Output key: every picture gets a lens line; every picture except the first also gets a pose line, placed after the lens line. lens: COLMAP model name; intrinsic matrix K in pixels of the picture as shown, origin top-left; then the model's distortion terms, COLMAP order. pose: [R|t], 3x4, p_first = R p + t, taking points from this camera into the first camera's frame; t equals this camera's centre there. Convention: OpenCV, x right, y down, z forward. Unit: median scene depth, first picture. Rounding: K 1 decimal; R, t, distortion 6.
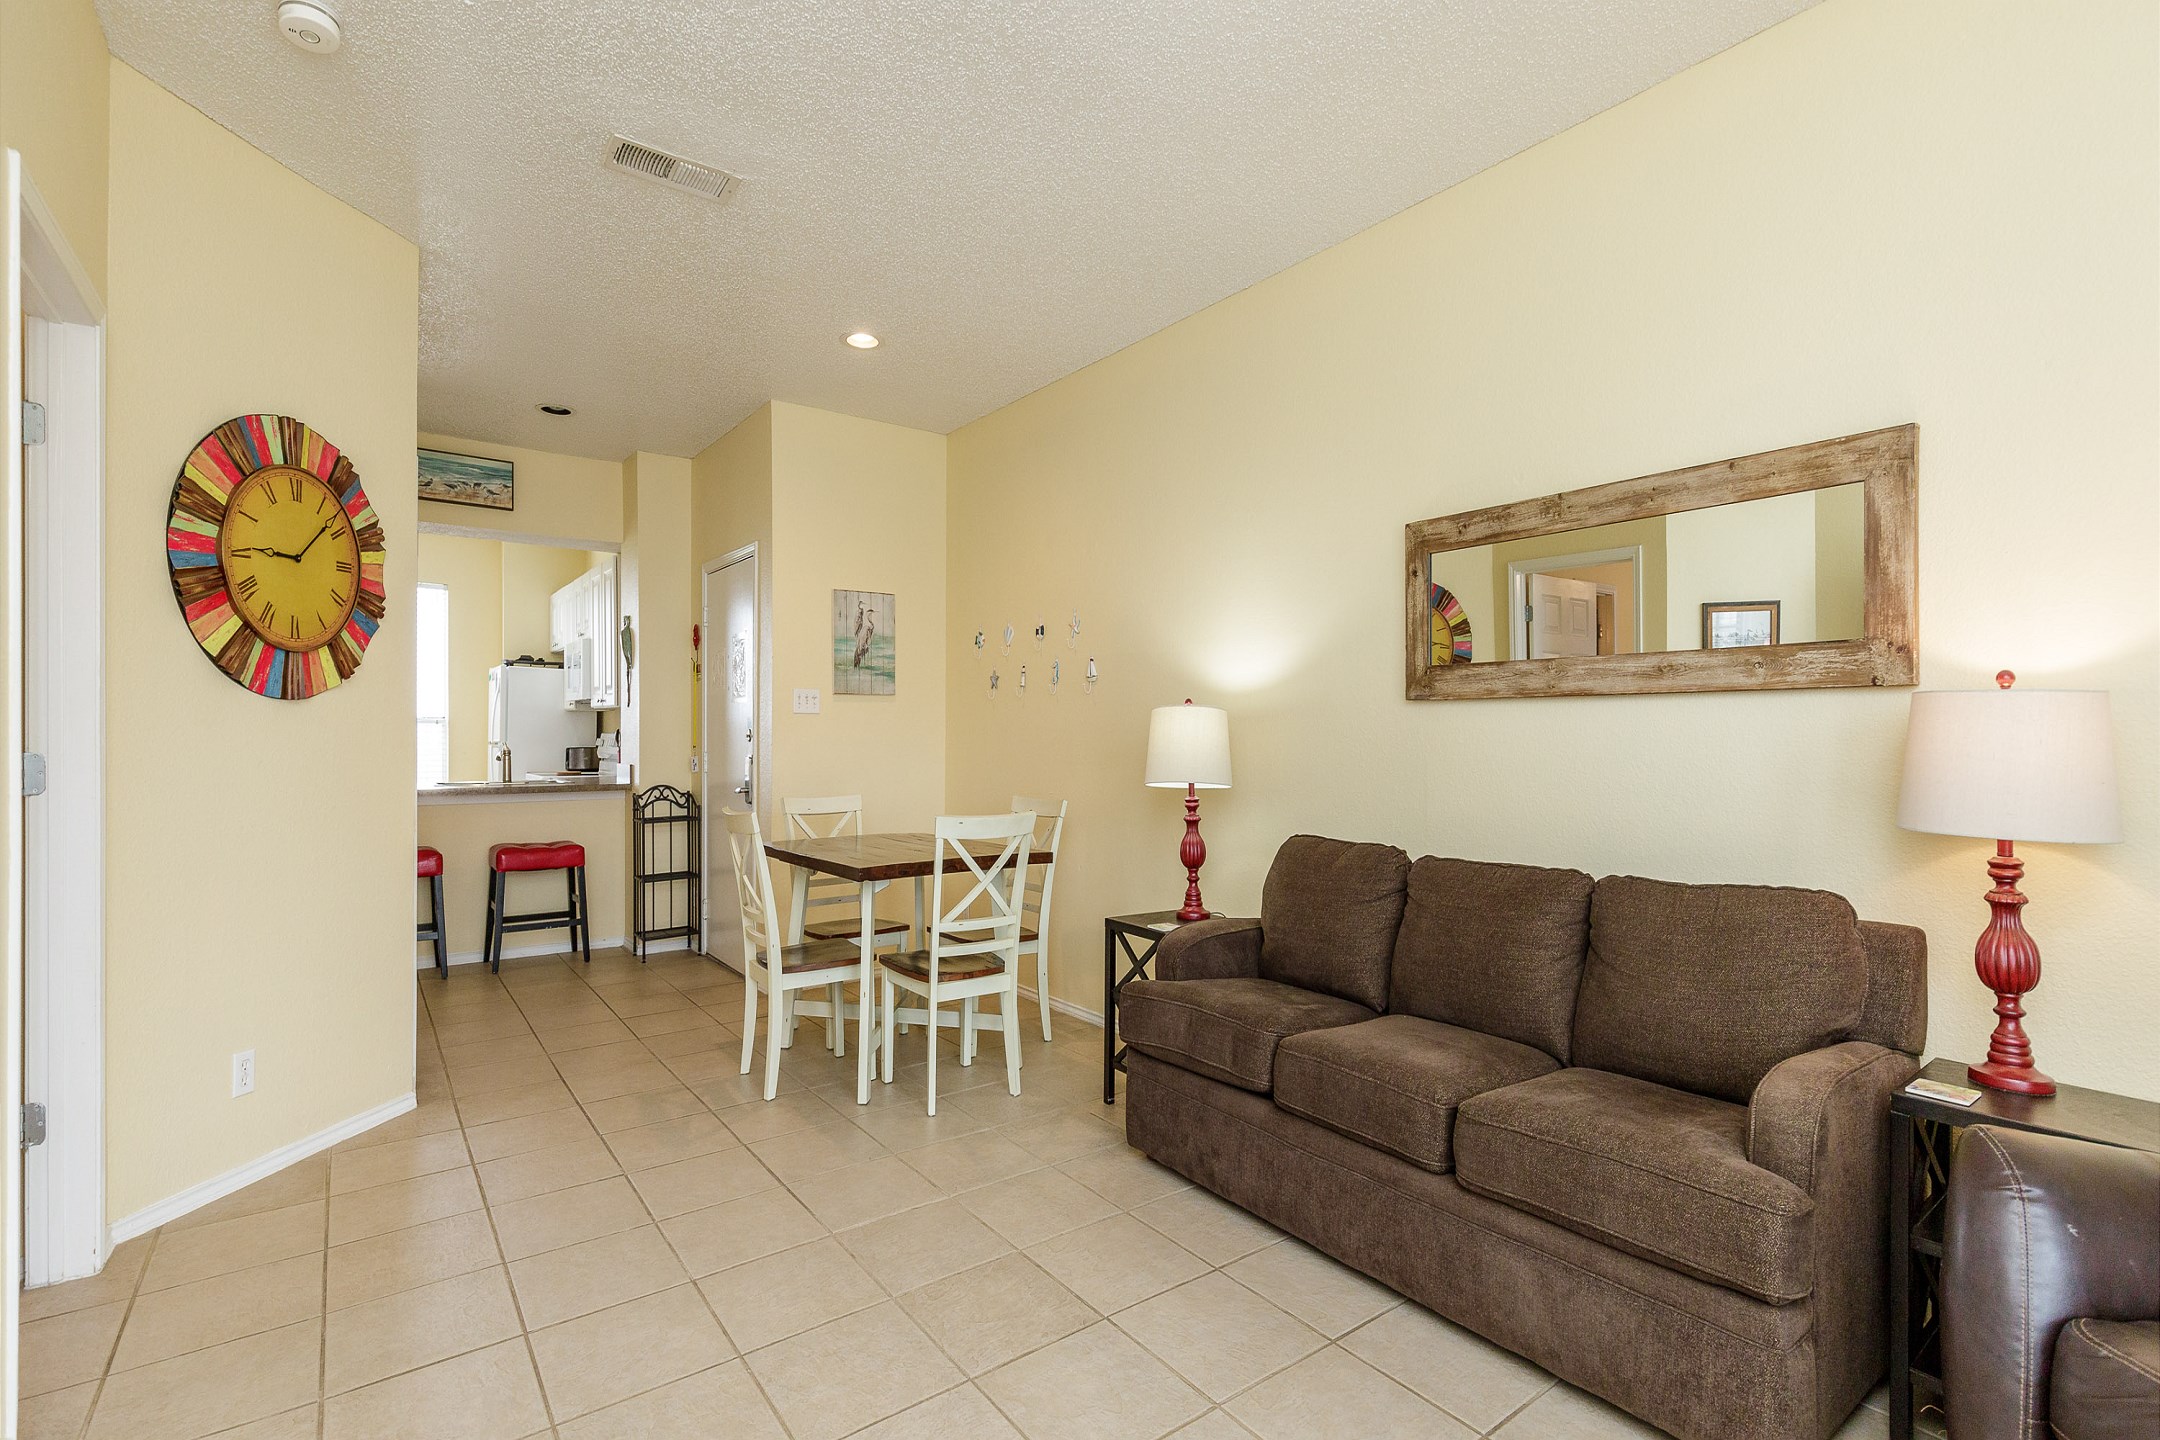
lens RADIAL K [[985.4, 0, 1071.1], [0, 985.4, 733.4], [0, 0, 1]] dist [-0.001194, -0.000401]
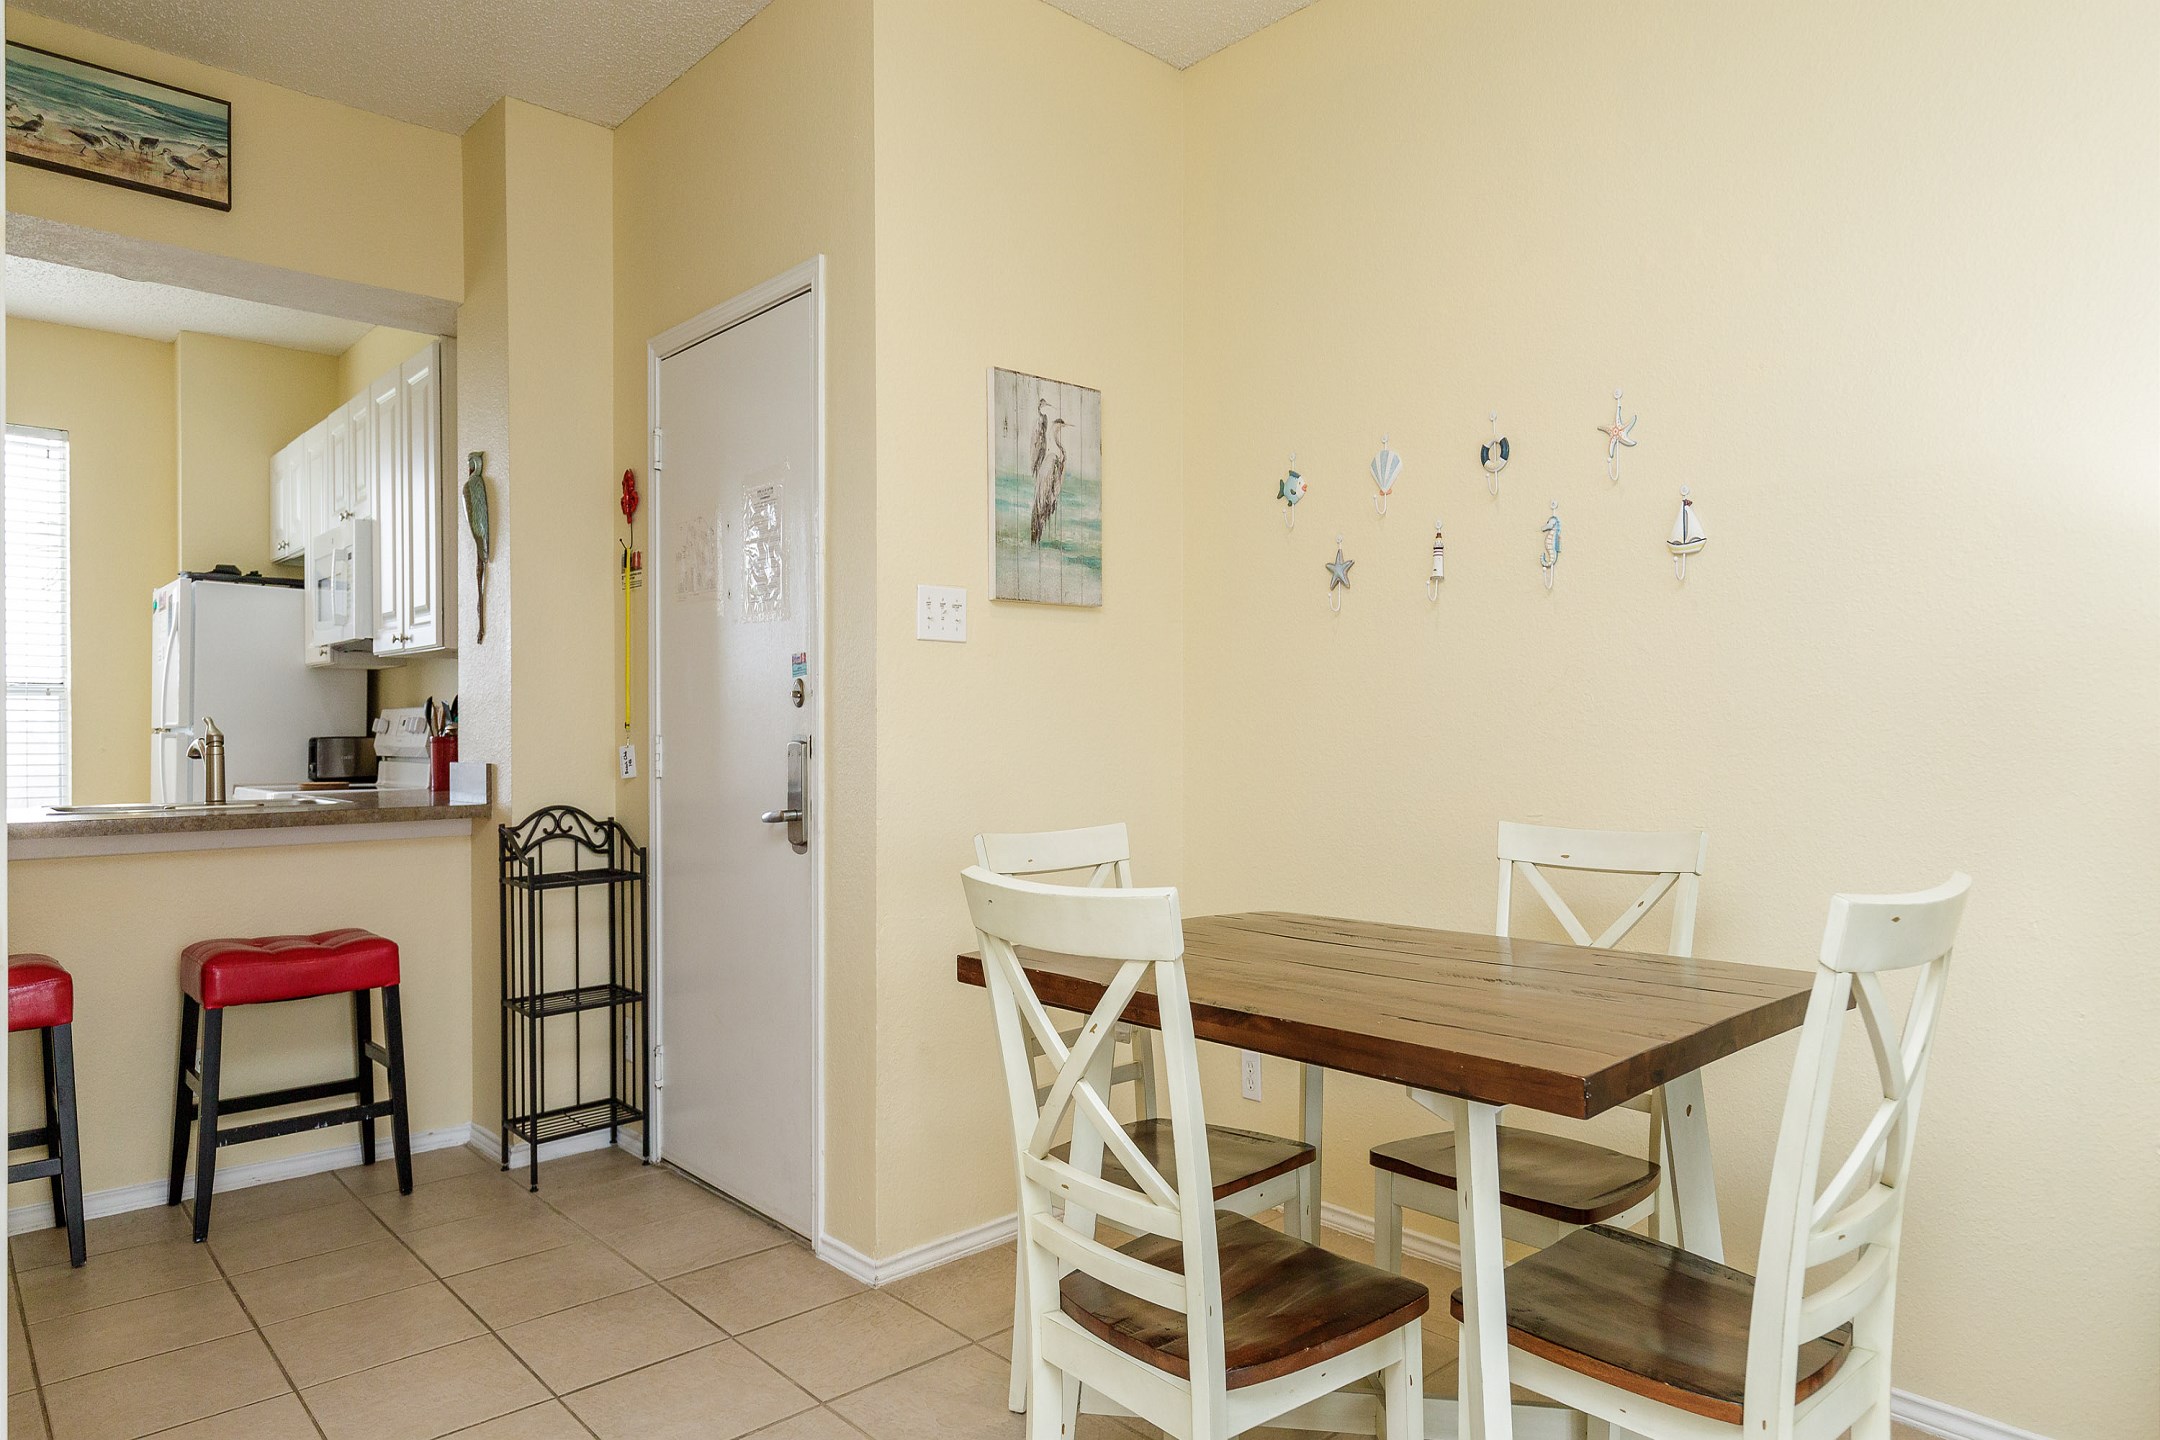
lens RADIAL K [[1324.3, 0, 1082.7], [0, 1324.3, 722.0], [0, 0, 1]] dist [-0.009373, 0.001871]
pose [[0.995208, -0.007454, 0.097491, -0.235226], [0.007855, 0.999962, -0.003730, 0.016879], [-0.097460, 0.004478, 0.995229, 0.355588]]
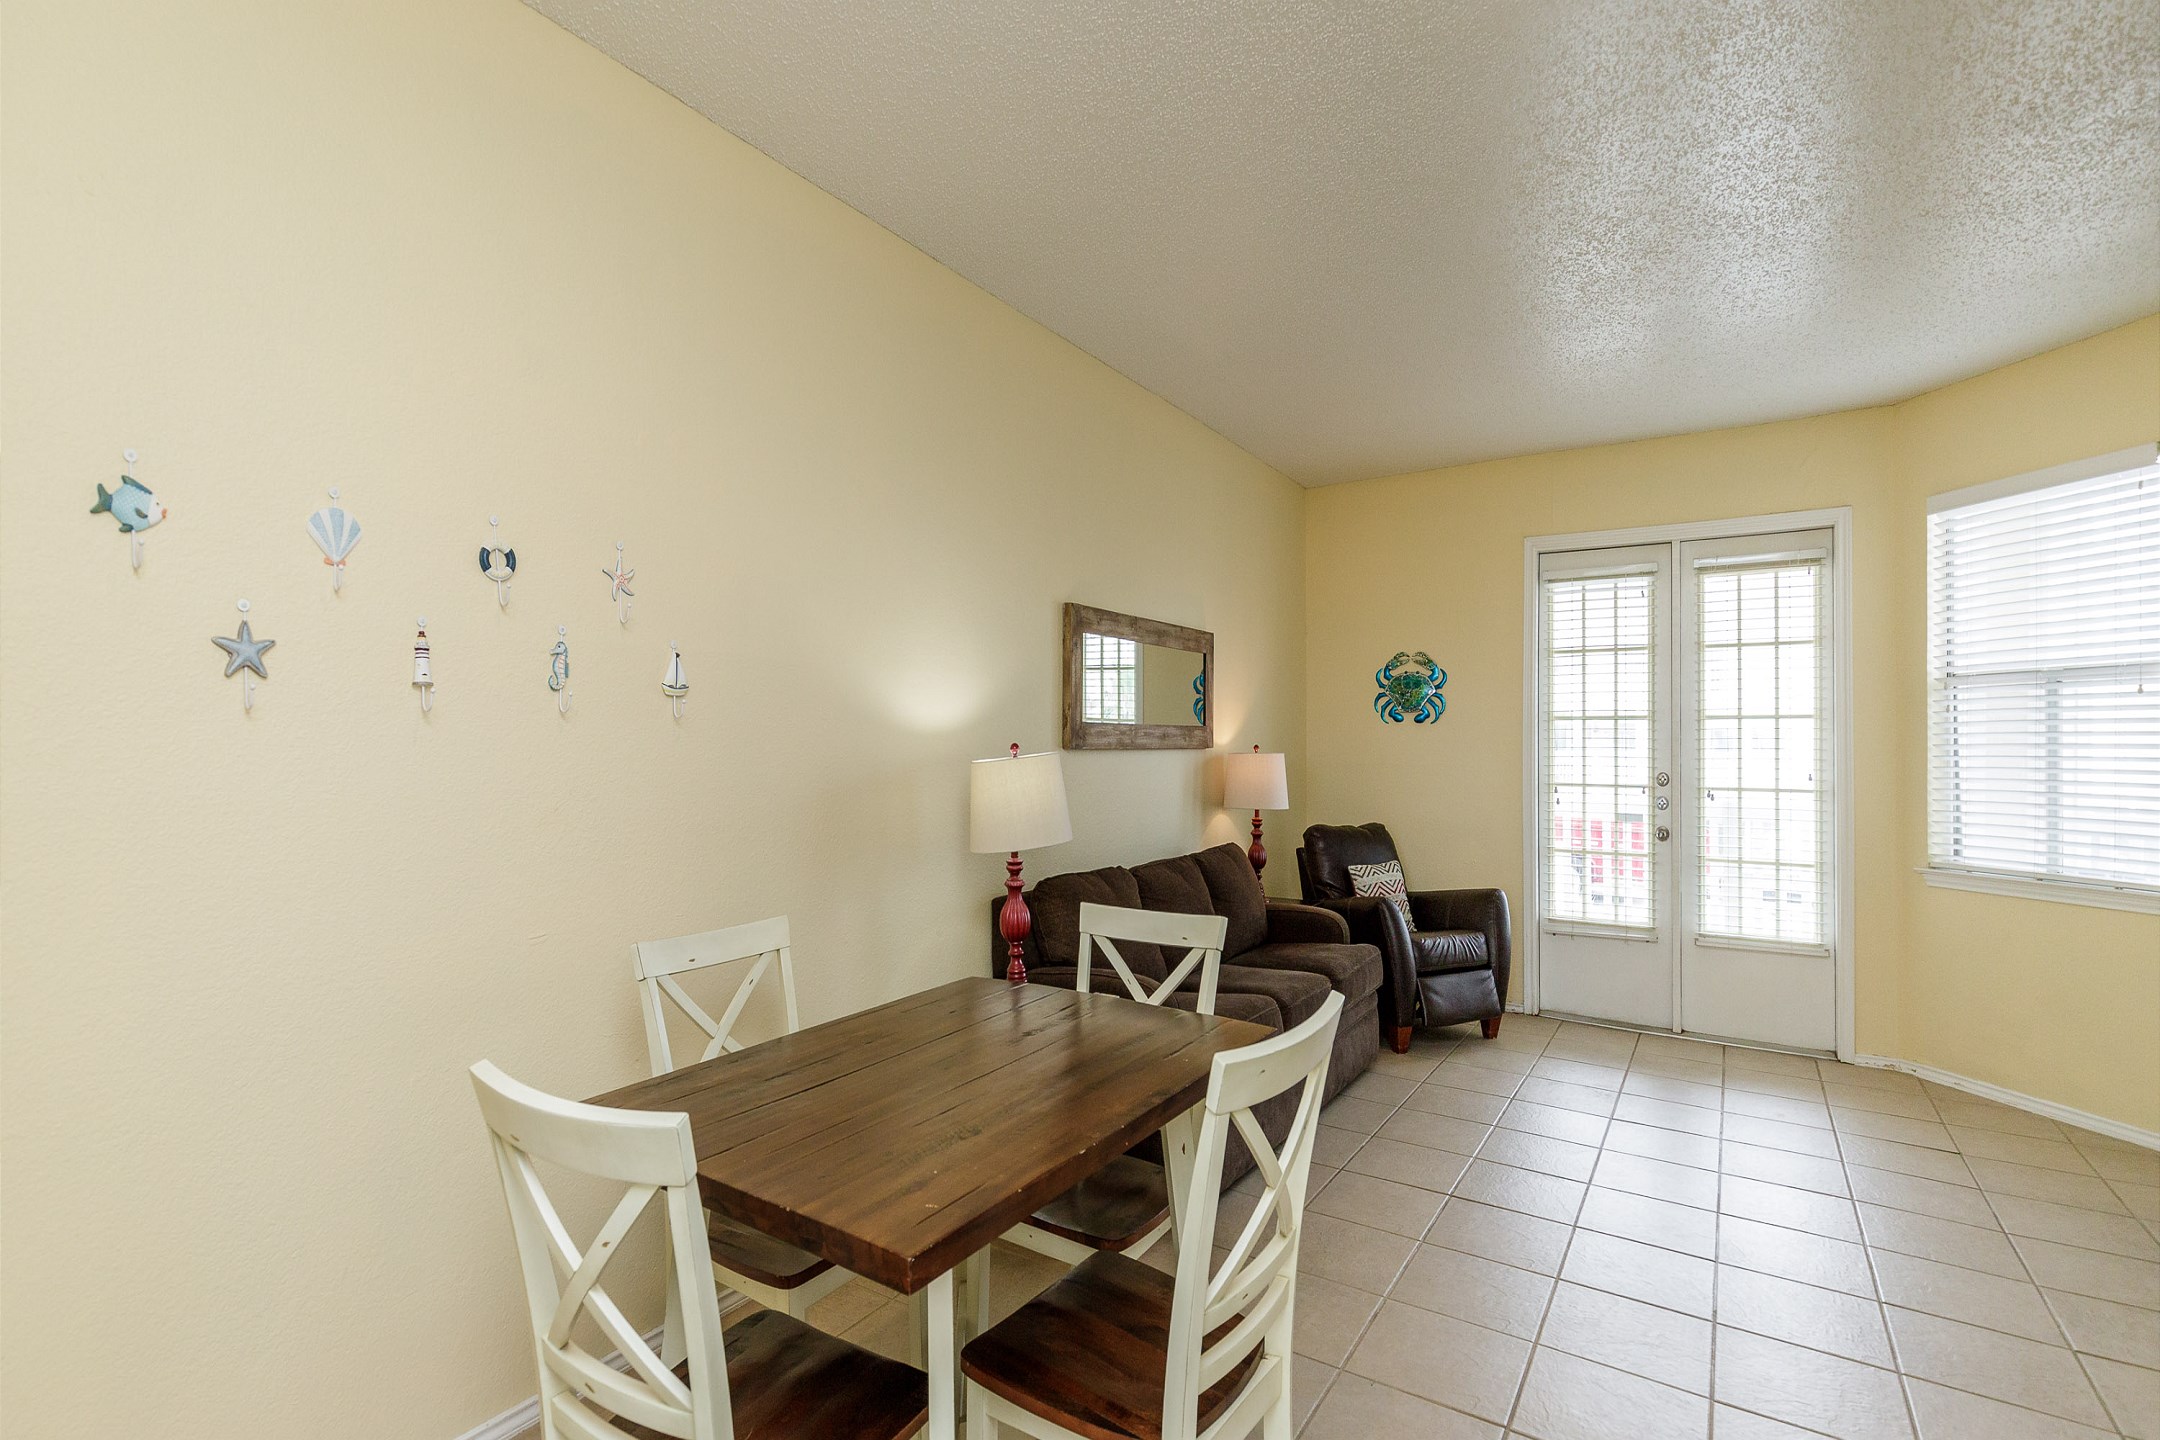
lens RADIAL K [[985.4, 0, 1084.7], [0, 985.4, 736.9], [0, 0, 1]] dist [-0.001194, -0.000401]
pose [[-0.346974, 0.005039, 0.937861, -0.437090], [-0.003775, 0.999970, -0.006769, -0.021938], [-0.937867, -0.005889, -0.346944, 0.771979]]
